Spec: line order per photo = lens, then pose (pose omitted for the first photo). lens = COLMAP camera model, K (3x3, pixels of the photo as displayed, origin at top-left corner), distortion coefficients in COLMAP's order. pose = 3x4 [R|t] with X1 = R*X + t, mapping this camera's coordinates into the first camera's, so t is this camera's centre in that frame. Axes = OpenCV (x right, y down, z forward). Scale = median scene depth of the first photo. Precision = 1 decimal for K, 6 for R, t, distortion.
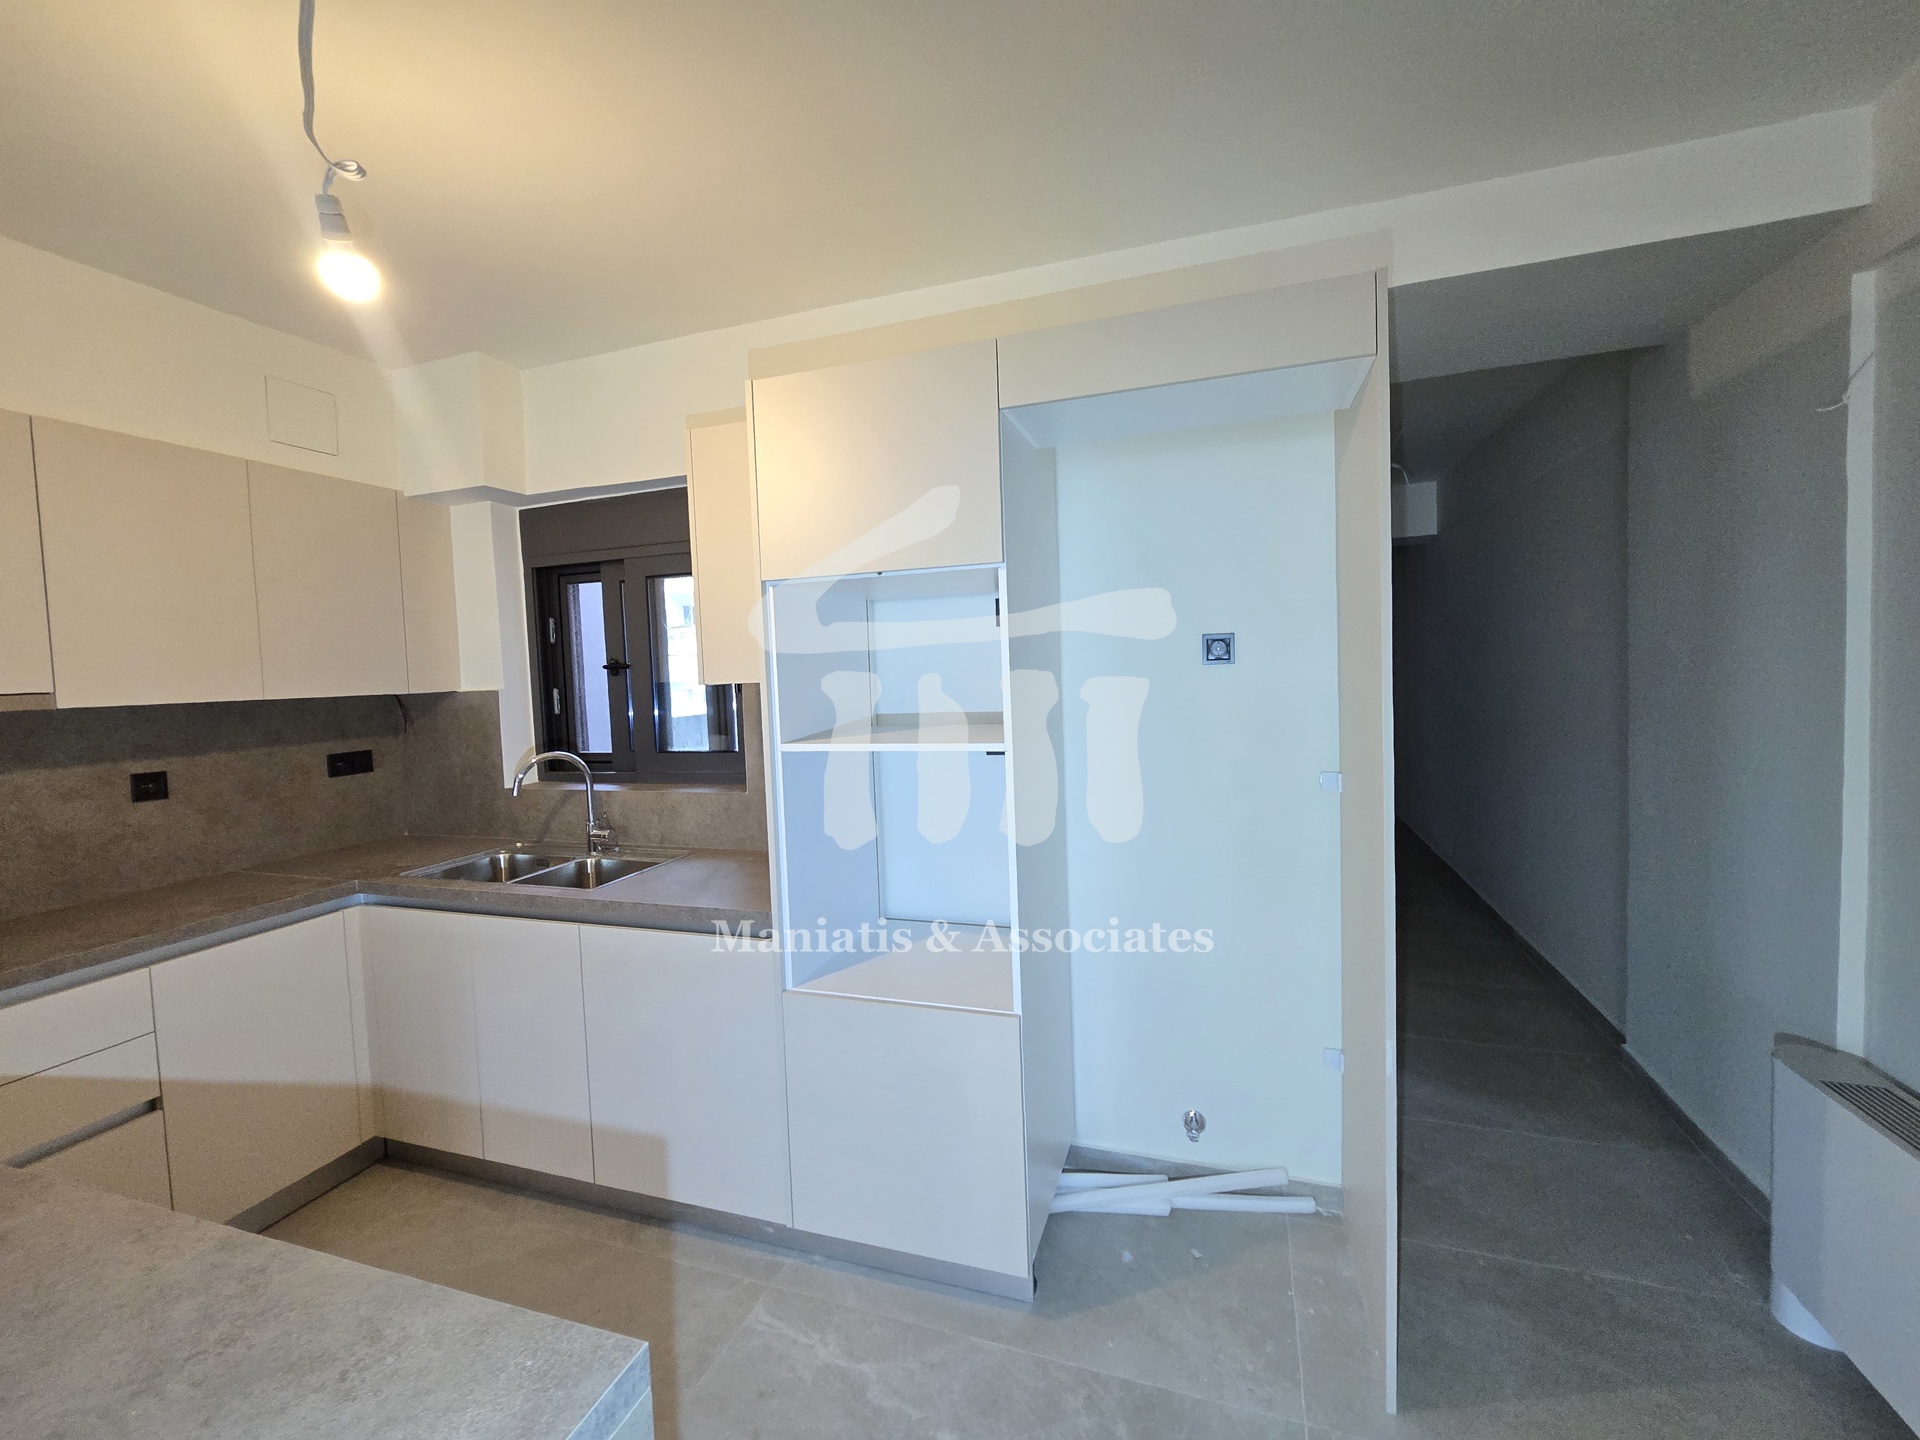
lens RADIAL K [[783.0, 0, 963.1], [0, 783.0, 712.8], [0, 0, 1]] dist [0.000118, -0.000056]
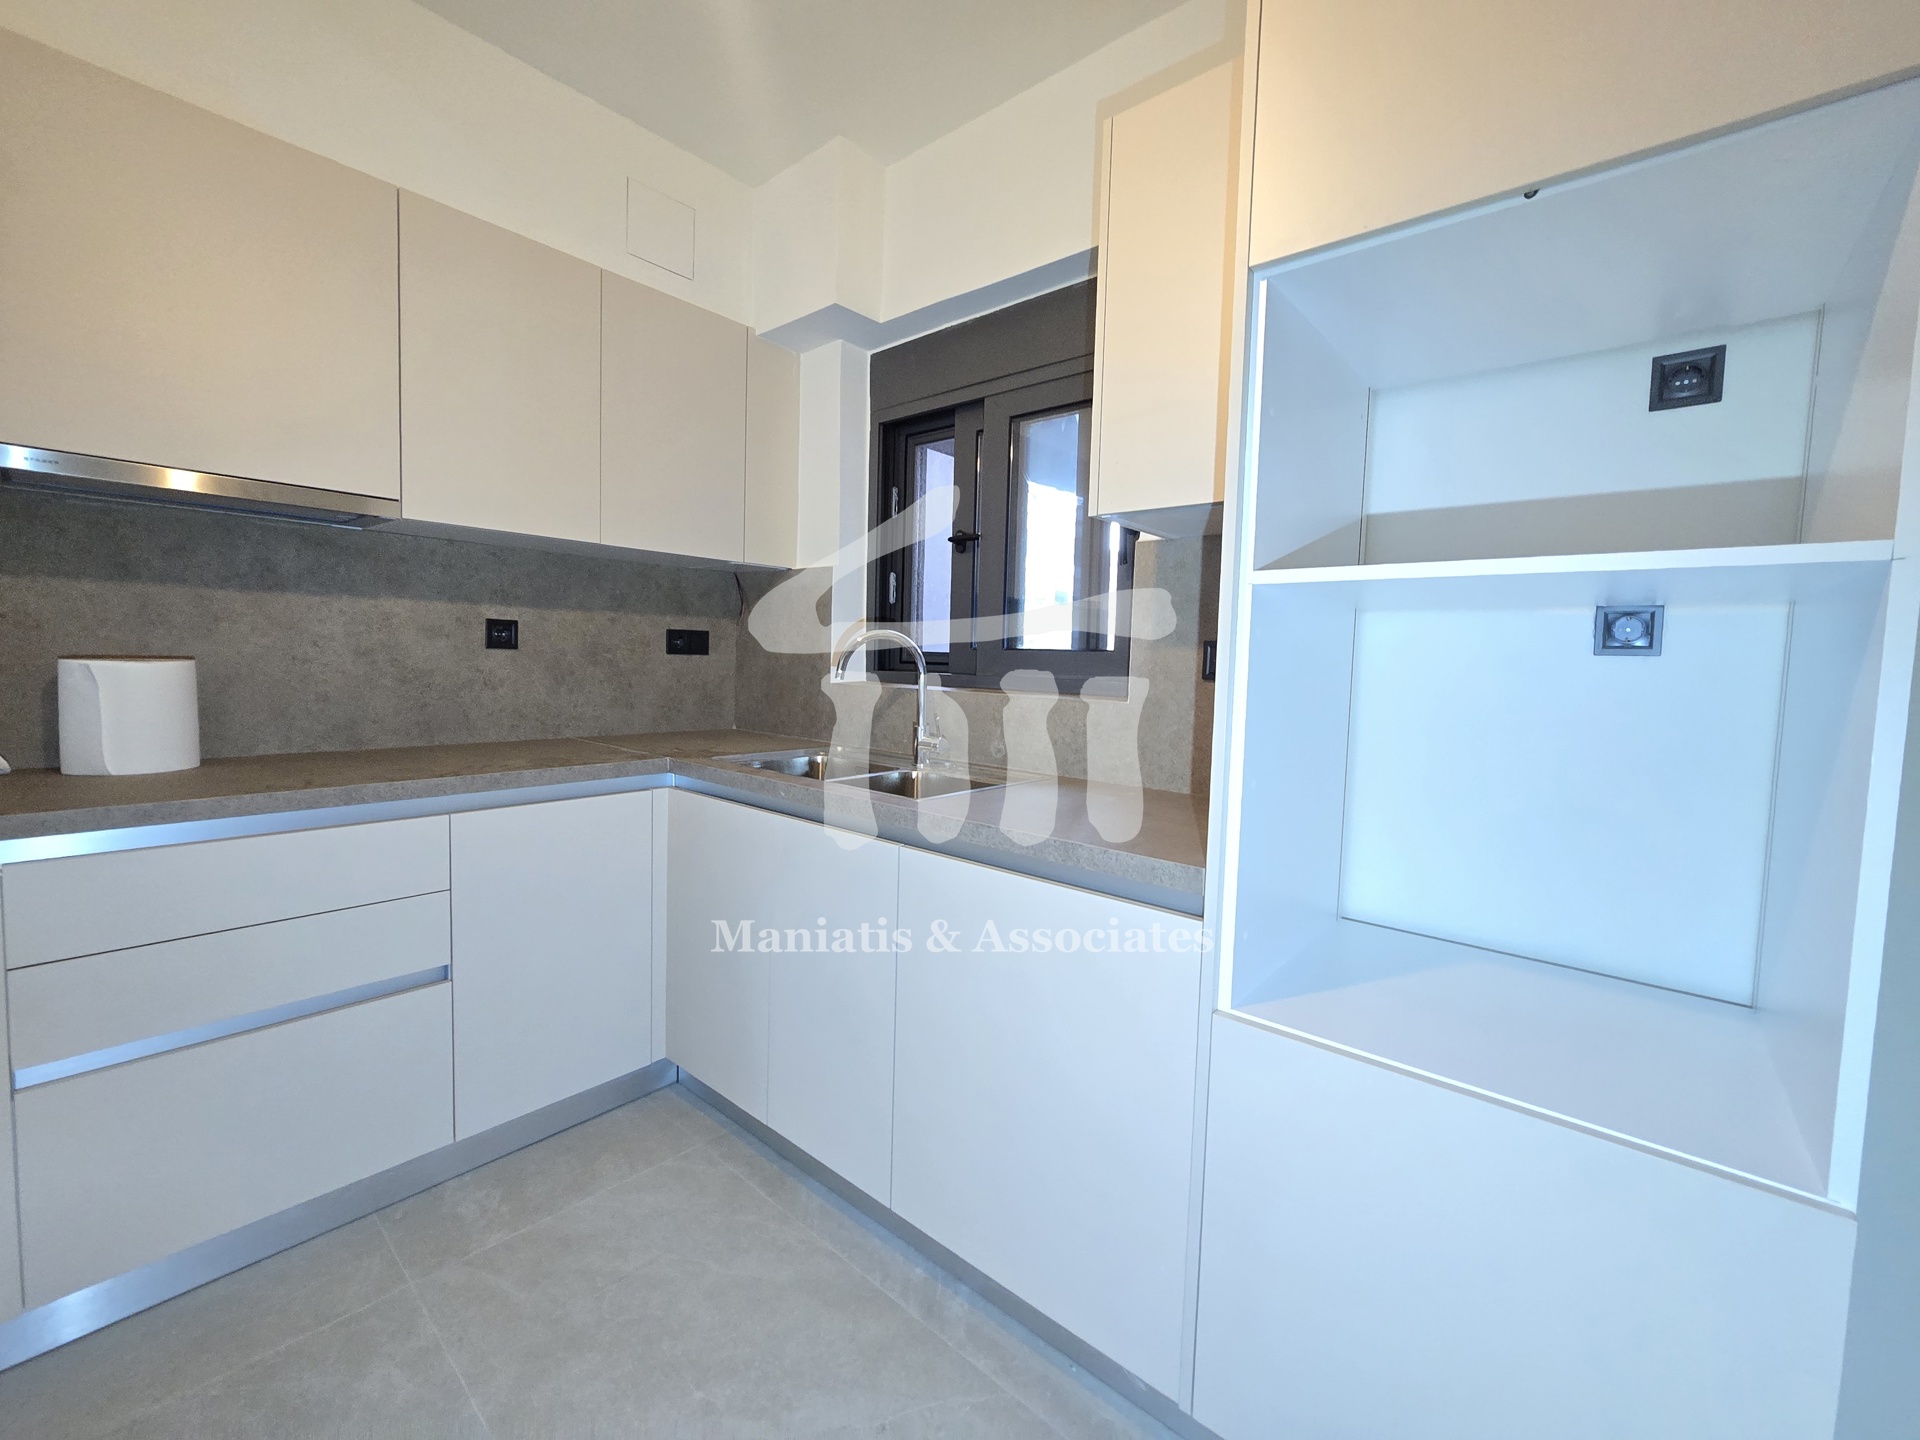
lens RADIAL K [[783.0, 0, 959.3], [0, 783.0, 713.0], [0, 0, 1]] dist [0.000118, -0.000056]
pose [[0.922276, 0.086710, -0.376681, -0.150787], [-0.080141, 0.996234, 0.033108, 0.100879], [0.378133, -0.000347, 0.925751, 0.299604]]
